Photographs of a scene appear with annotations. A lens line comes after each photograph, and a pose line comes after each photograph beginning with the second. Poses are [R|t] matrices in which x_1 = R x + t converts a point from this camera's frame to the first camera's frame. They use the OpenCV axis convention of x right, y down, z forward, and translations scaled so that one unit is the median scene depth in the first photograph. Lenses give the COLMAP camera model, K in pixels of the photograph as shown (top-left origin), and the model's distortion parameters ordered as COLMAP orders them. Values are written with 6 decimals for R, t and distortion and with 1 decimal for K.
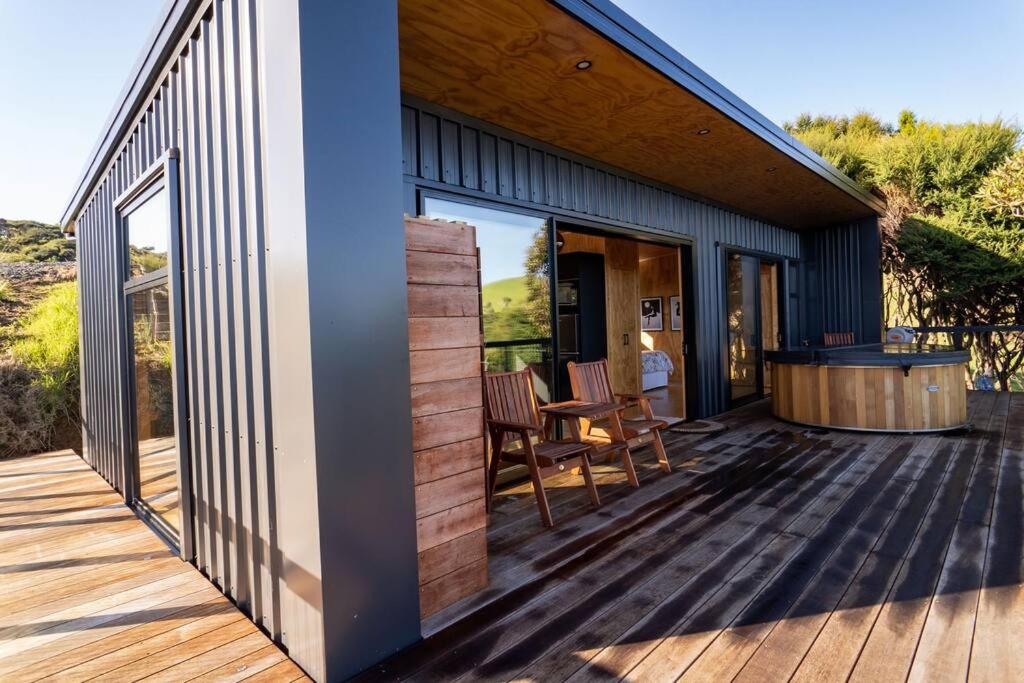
lens RADIAL K [[531.3, 0, 512.5], [0, 531.3, 333.0], [0, 0, 1]] dist [-0.007788, 0.005031]
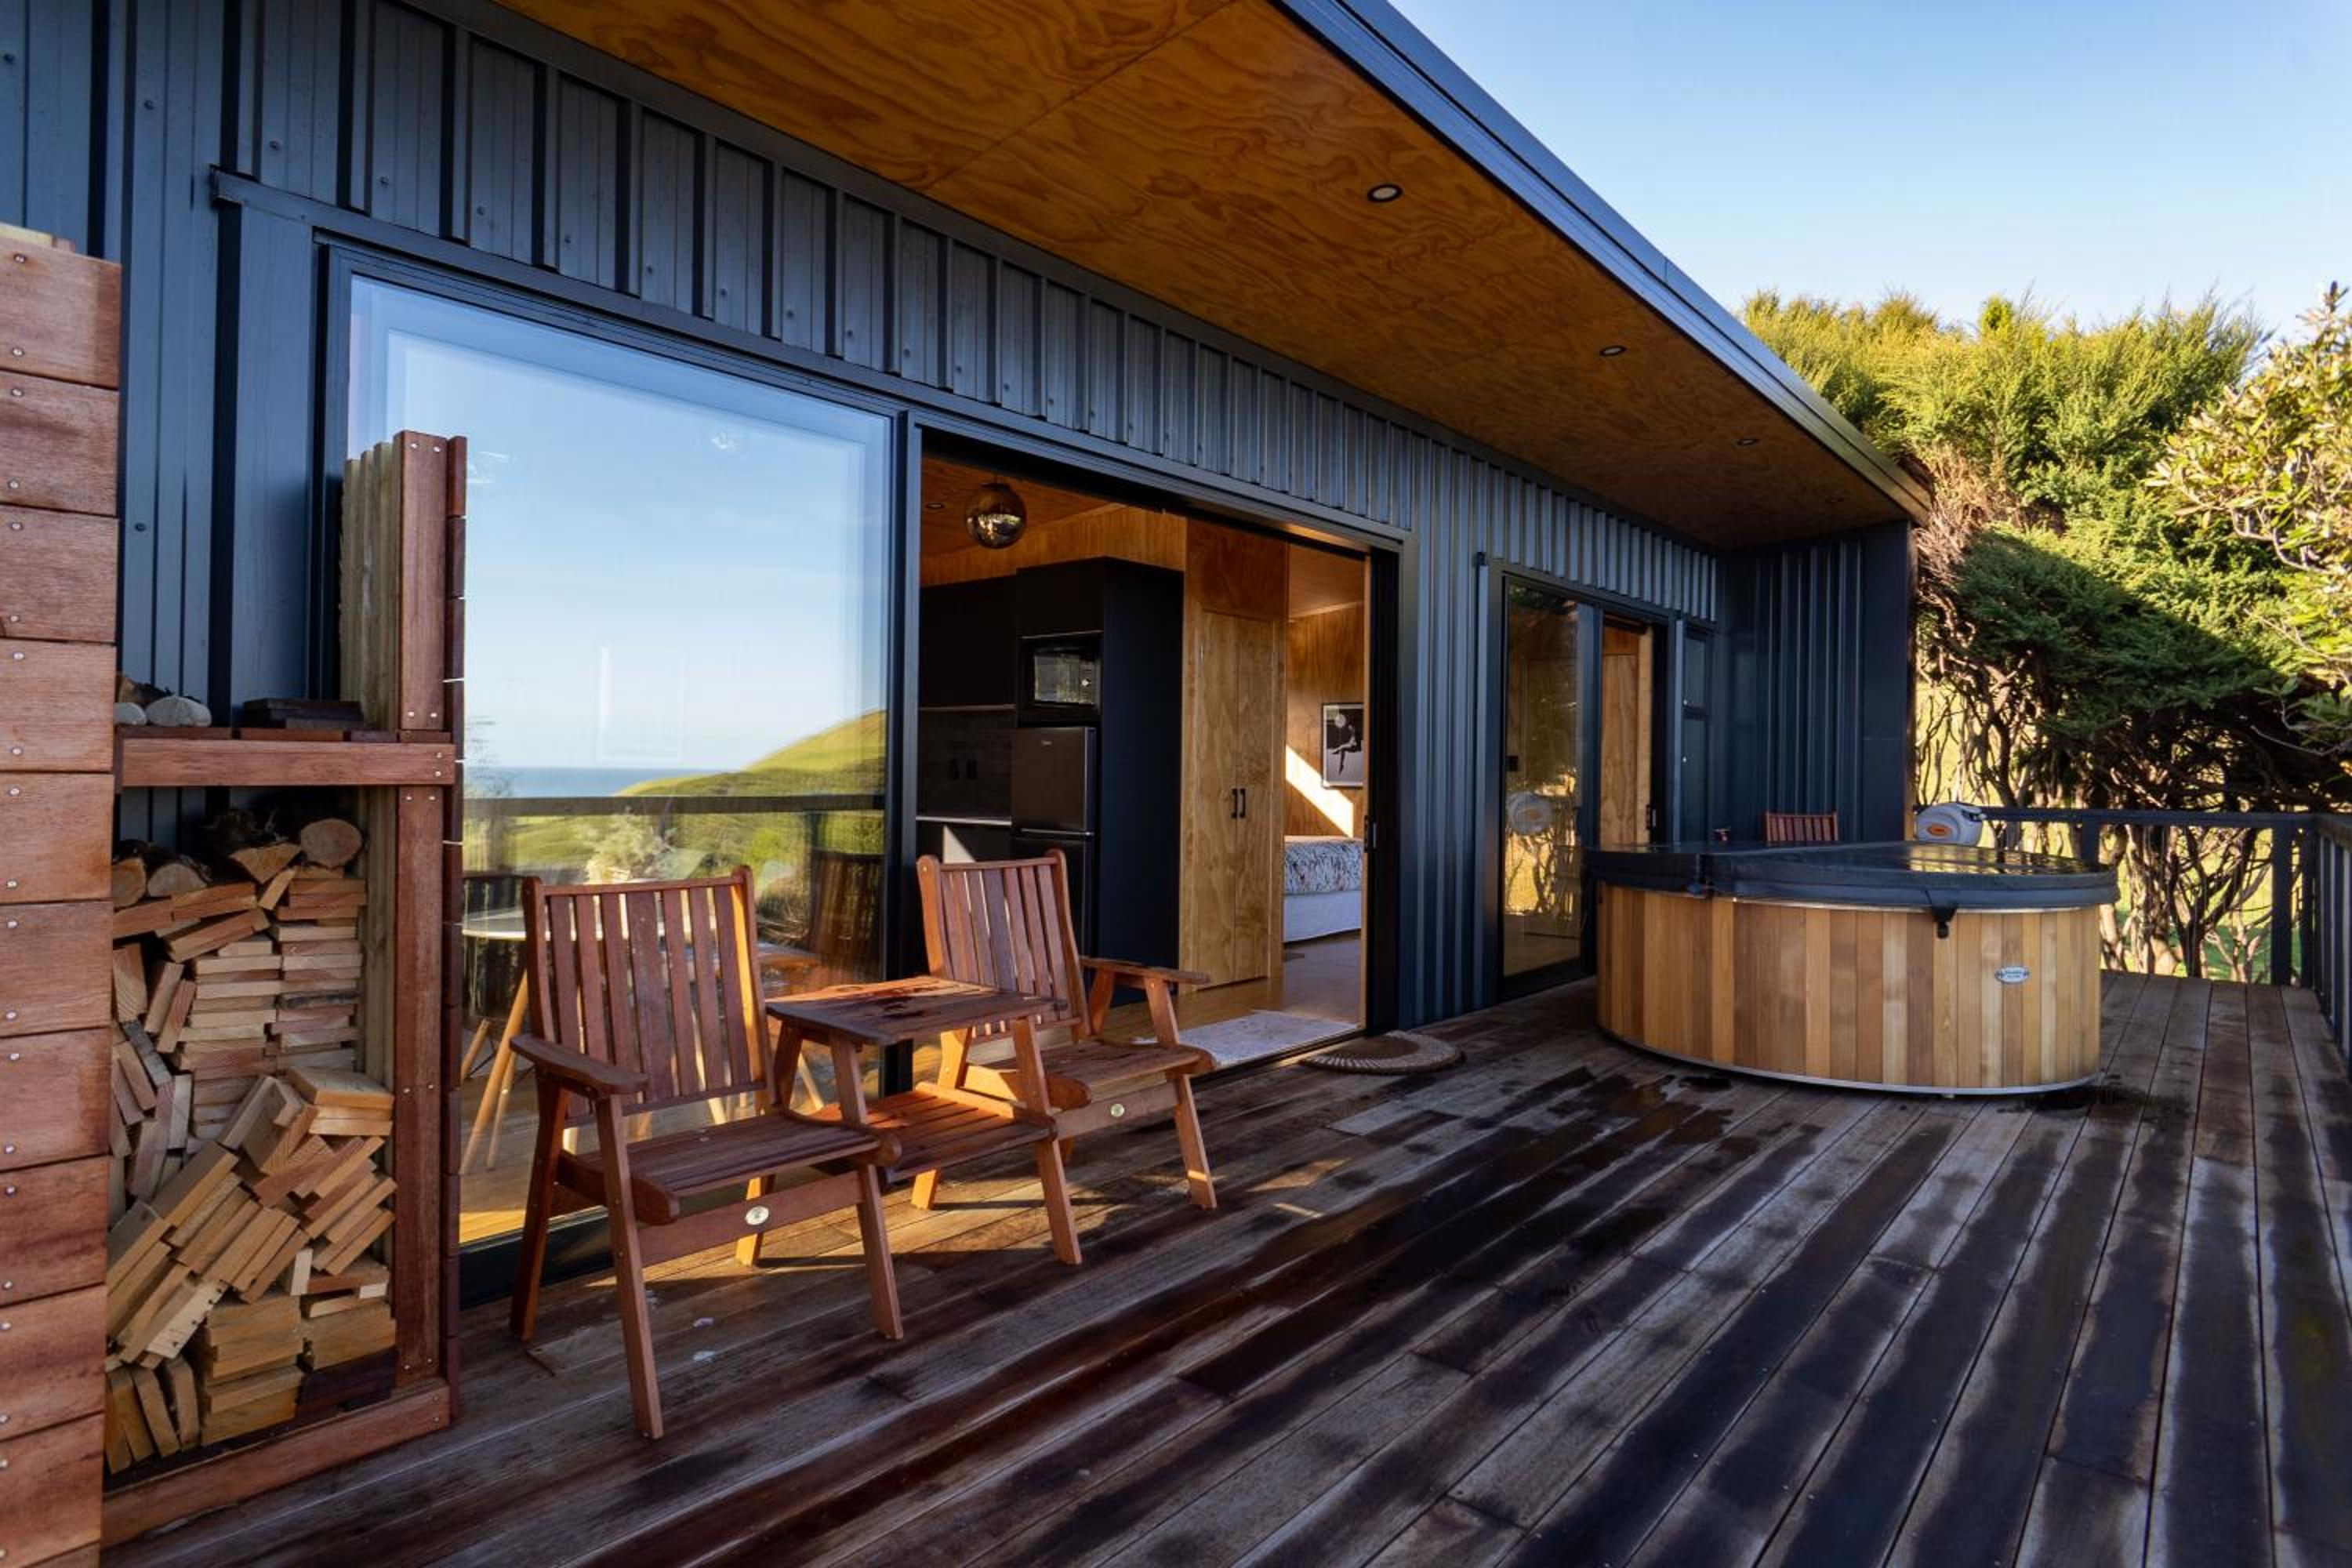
lens RADIAL K [[1220.4, 0, 1175.9], [0, 1220.4, 778.8], [0, 0, 1]] dist [-0.007788, 0.005031]
pose [[0.997613, 0.046466, 0.051089, 0.192175], [-0.046190, 0.998911, -0.006586, 0.004024], [-0.051340, 0.004210, 0.998672, 0.219078]]
